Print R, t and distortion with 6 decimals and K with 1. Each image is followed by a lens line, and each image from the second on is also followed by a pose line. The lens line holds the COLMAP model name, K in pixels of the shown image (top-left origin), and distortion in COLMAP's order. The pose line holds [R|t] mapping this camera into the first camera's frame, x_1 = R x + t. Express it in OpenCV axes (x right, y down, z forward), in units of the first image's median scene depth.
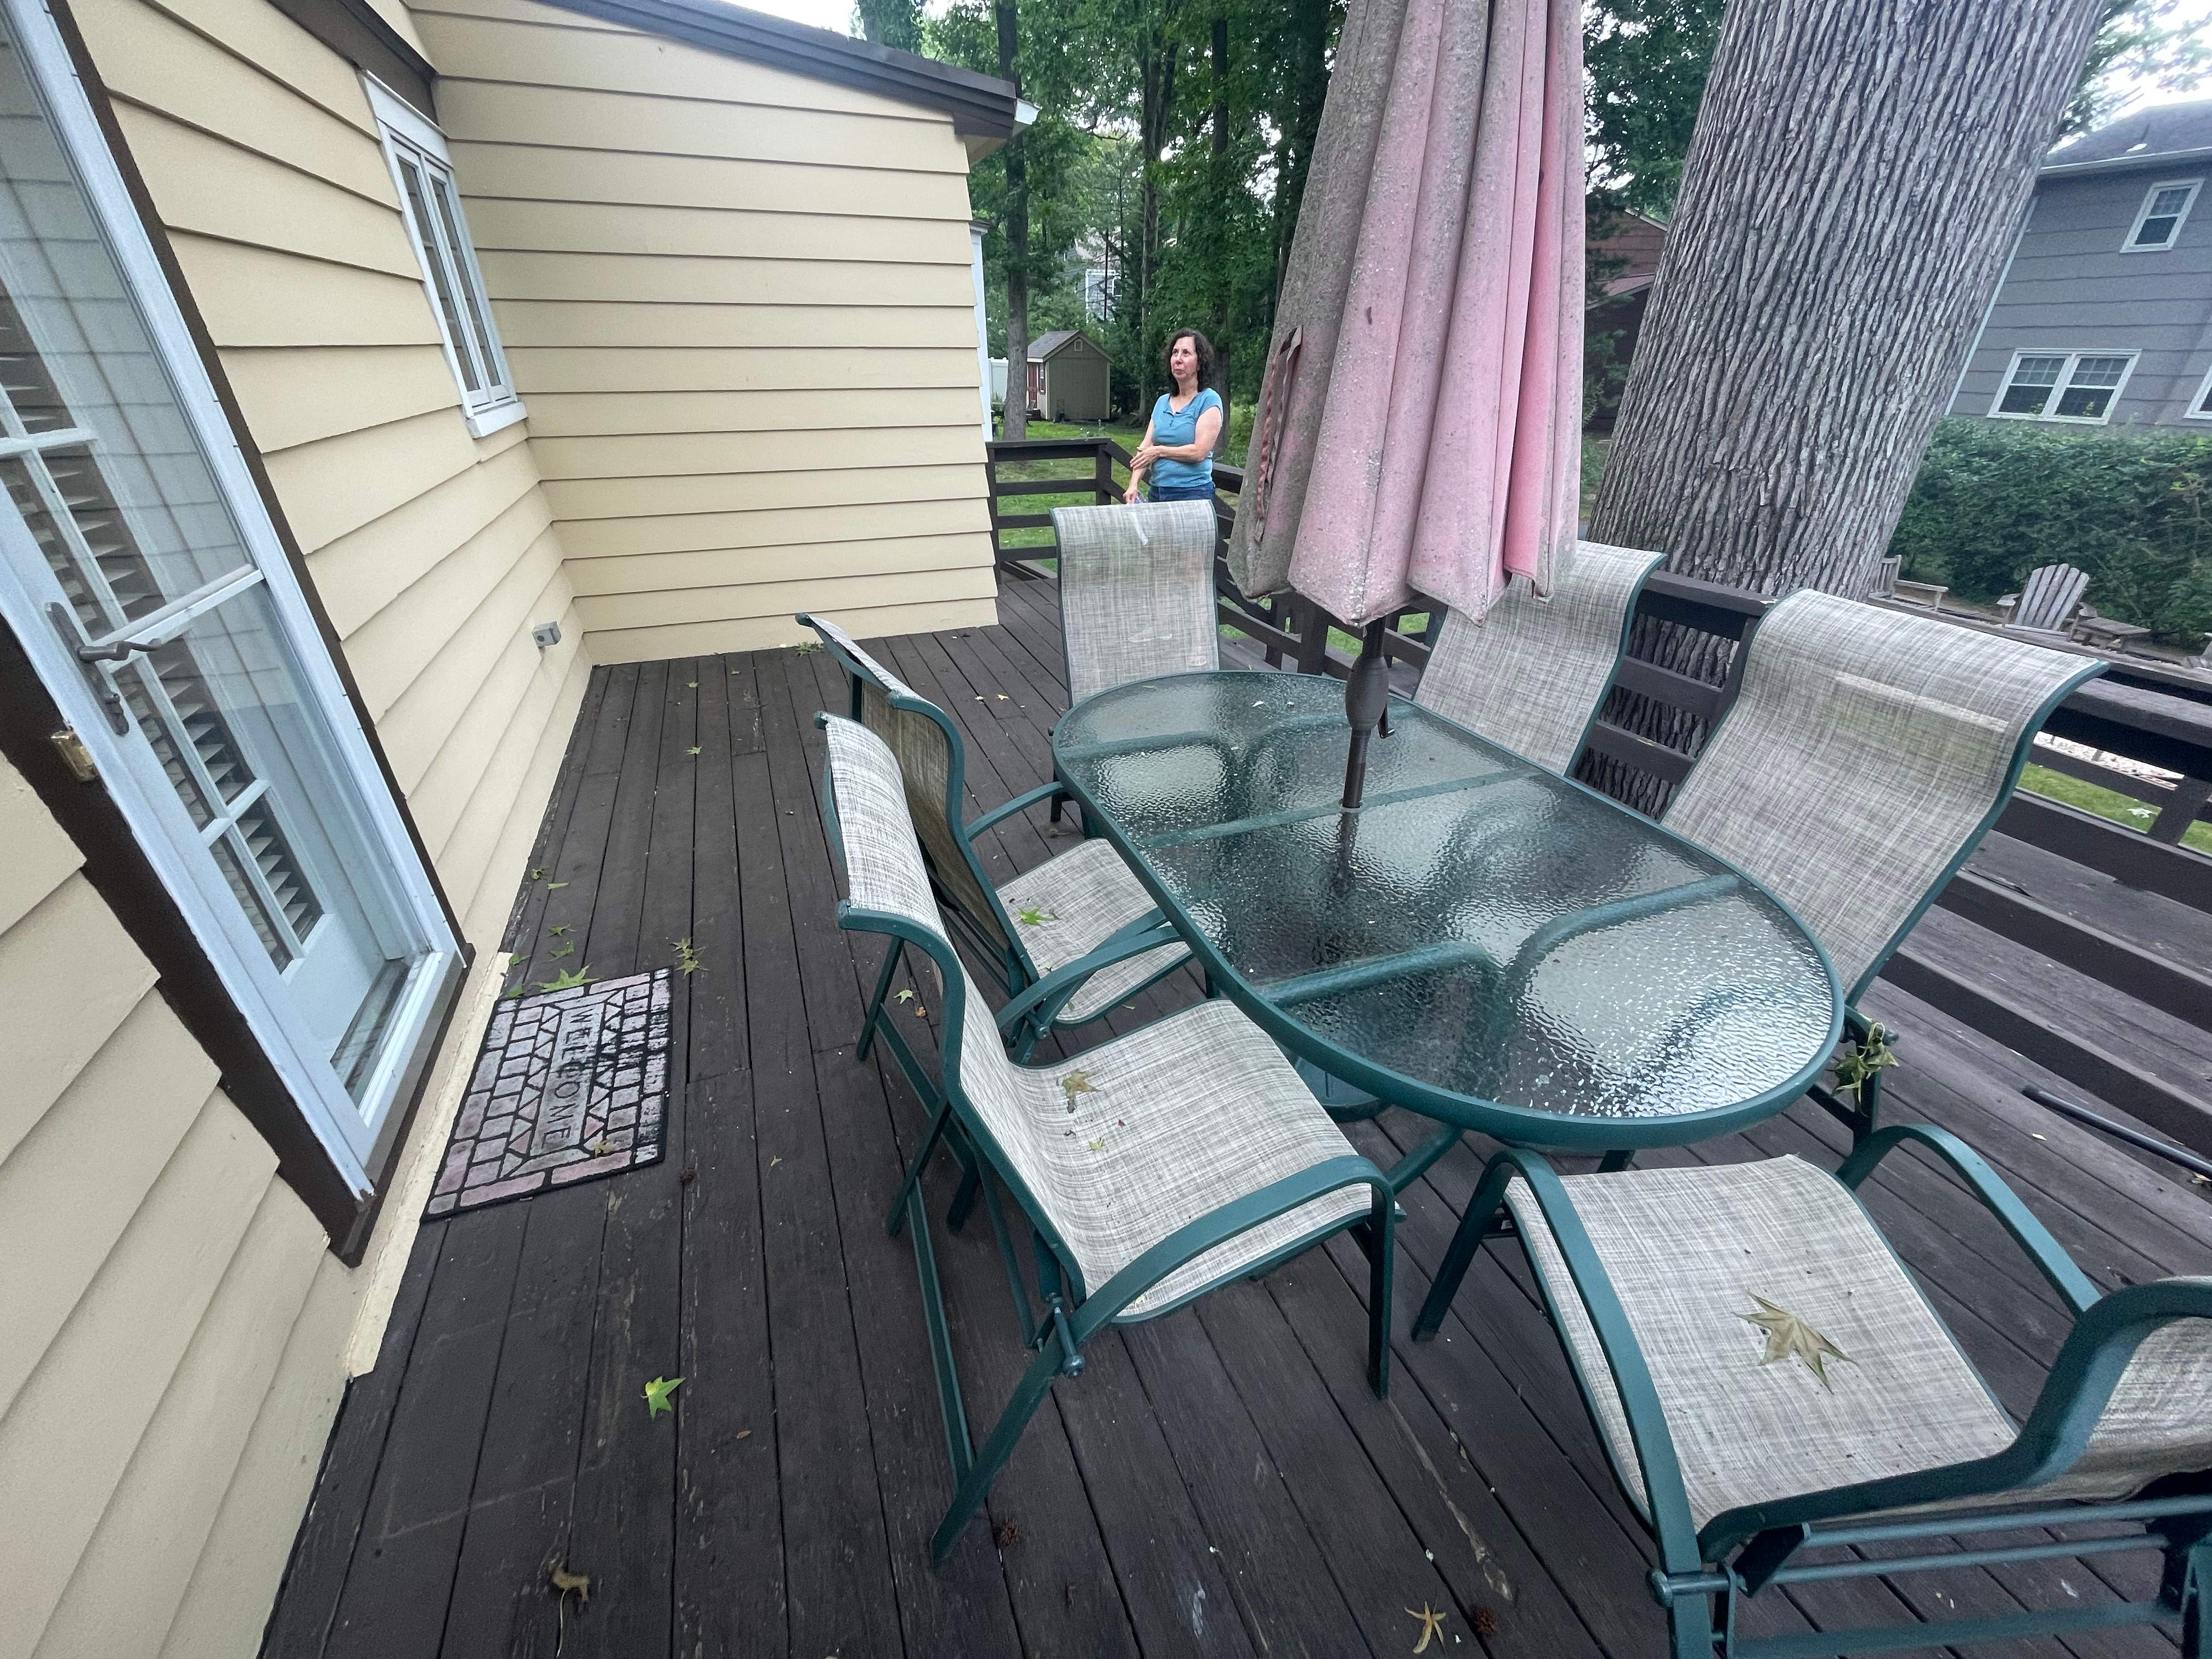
lens RADIAL K [[888.2, 0, 1109.4], [0, 888.2, 822.7], [0, 0, 1]] dist [-0.000711, 0.000470]
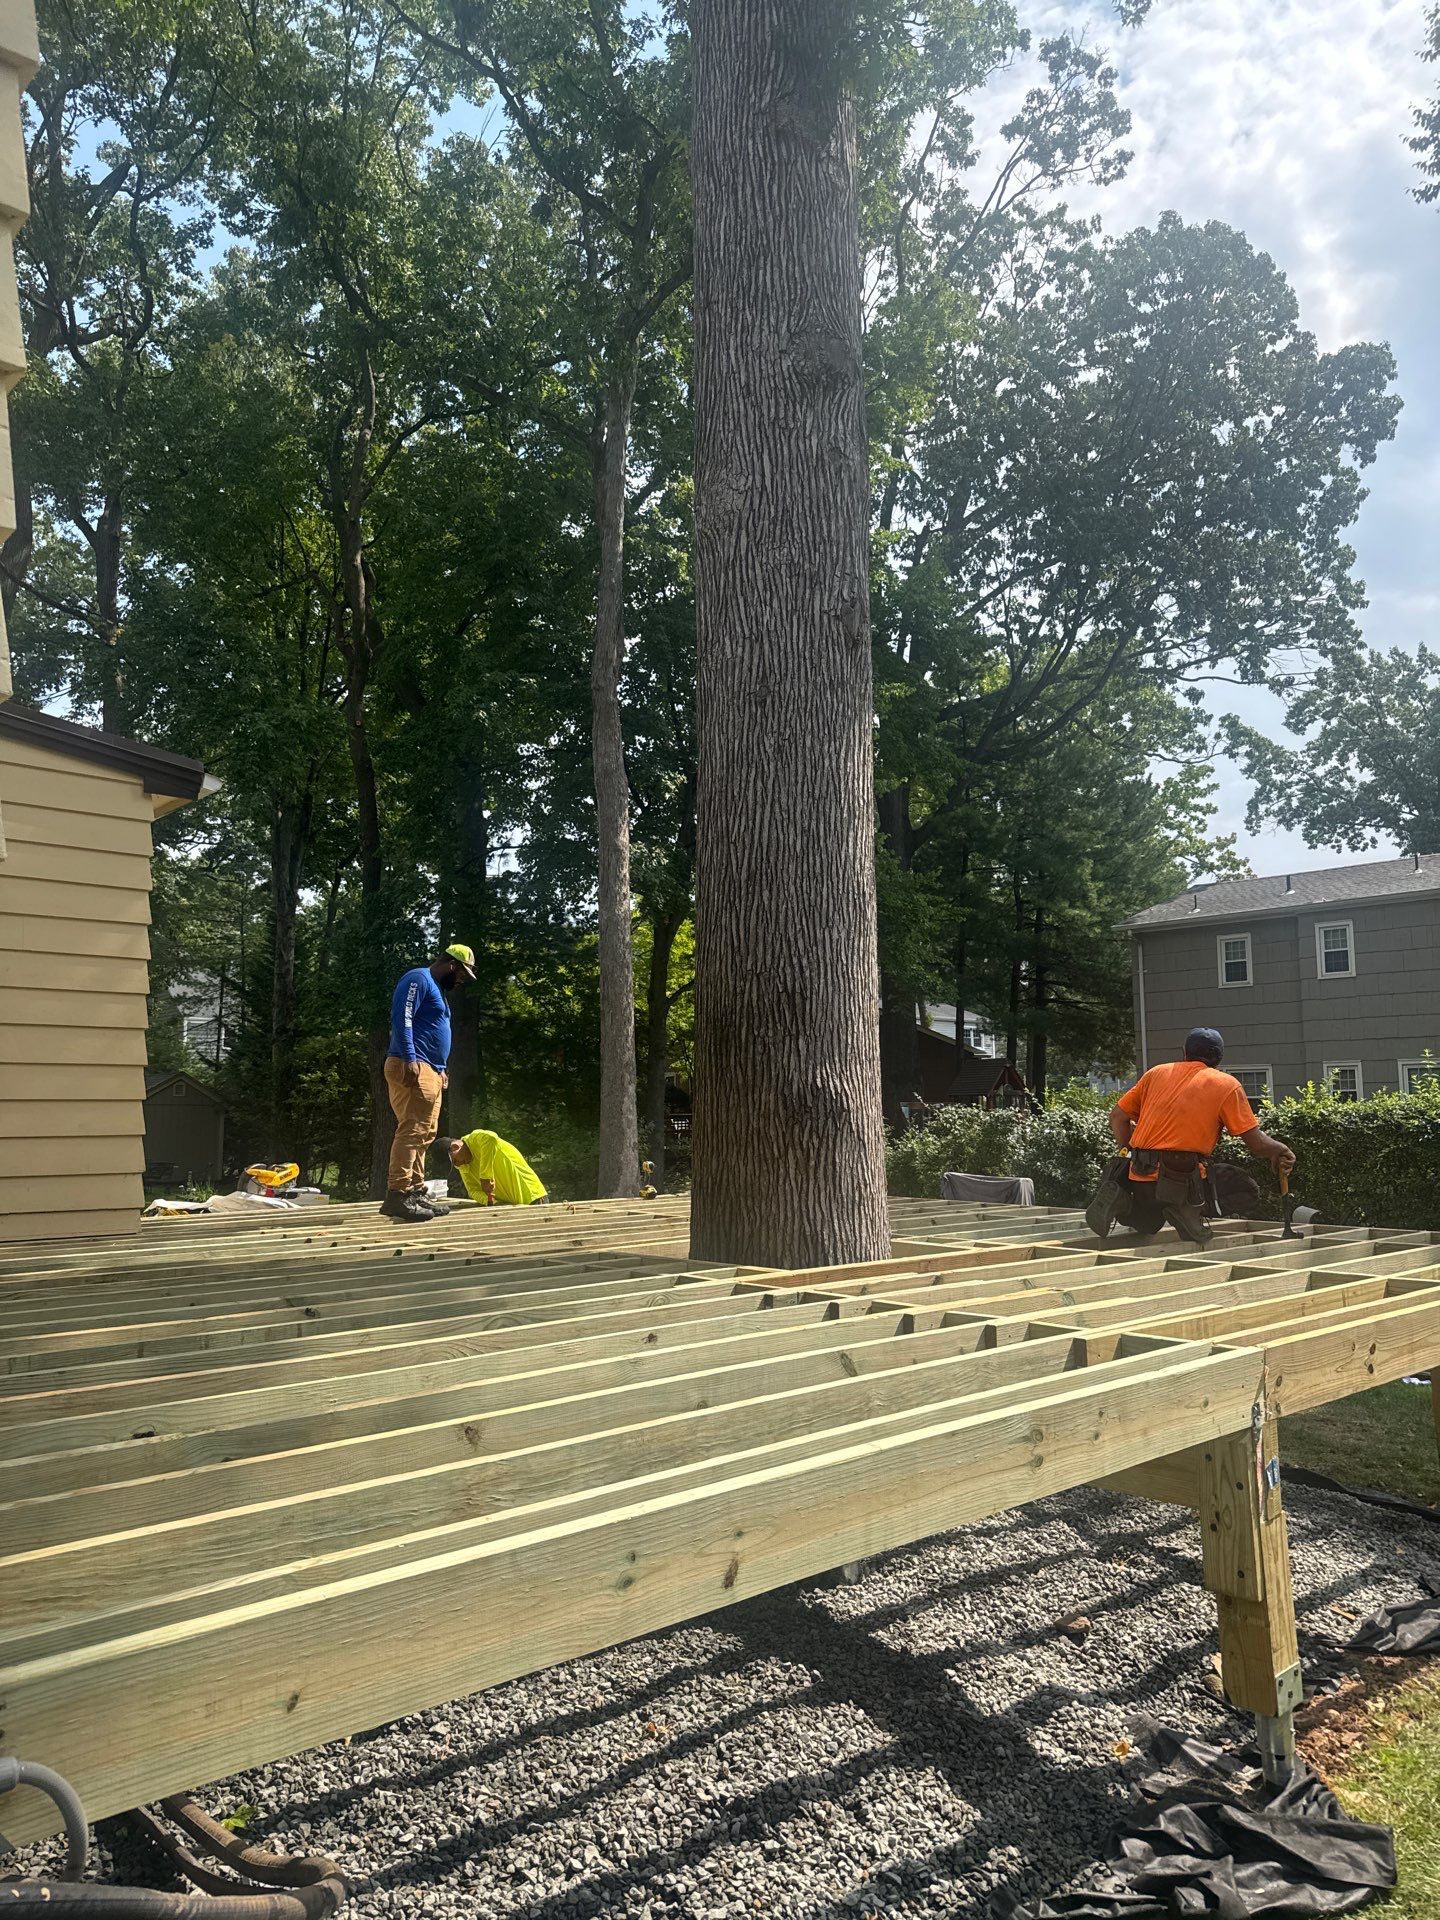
lens RADIAL K [[1325.0, 0, 706.6], [0, 1325.0, 969.0], [0, 0, 1]] dist [0.160926, -0.267043]
pose [[0.938838, 0.025697, 0.343399, -0.159556], [0.173017, 0.827008, -0.534905, 0.810567], [-0.297738, 0.561603, 0.771980, -0.737585]]
